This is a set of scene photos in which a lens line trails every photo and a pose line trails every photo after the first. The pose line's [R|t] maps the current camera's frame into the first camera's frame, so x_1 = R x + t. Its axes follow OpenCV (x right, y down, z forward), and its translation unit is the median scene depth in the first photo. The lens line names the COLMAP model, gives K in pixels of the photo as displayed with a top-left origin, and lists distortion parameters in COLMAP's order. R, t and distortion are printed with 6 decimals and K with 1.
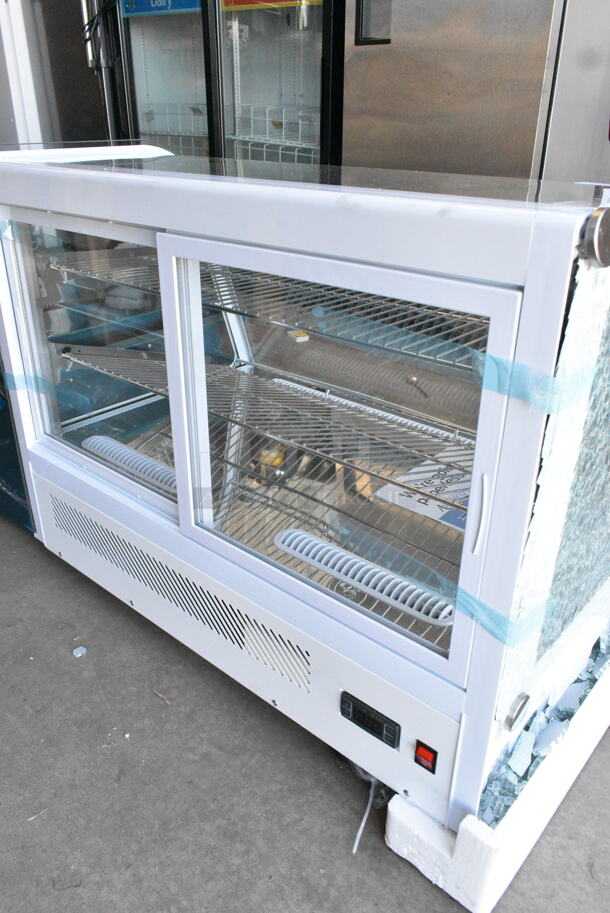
lens RADIAL K [[700.3, 0, 300.2], [0, 700.3, 459.2], [0, 0, 1]] dist [0.000770, 0.002534]
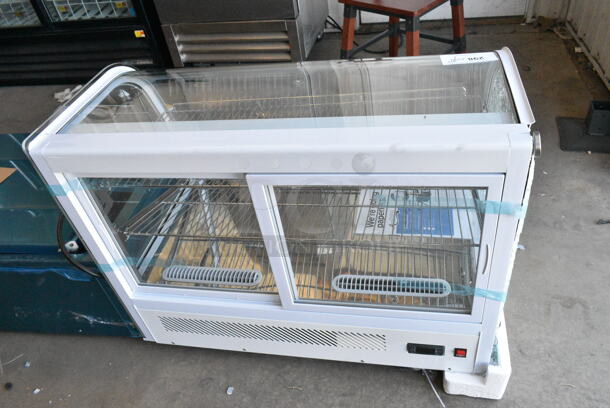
lens RADIAL K [[467.9, 0, 305.0], [0, 467.9, 204.0], [0, 0, 1]] dist [0.000770, 0.002534]
pose [[0.850092, -0.427964, 0.306905, -0.391740], [0.353559, 0.895694, 0.269683, -0.443809], [-0.390308, -0.120746, 0.912732, -0.035680]]
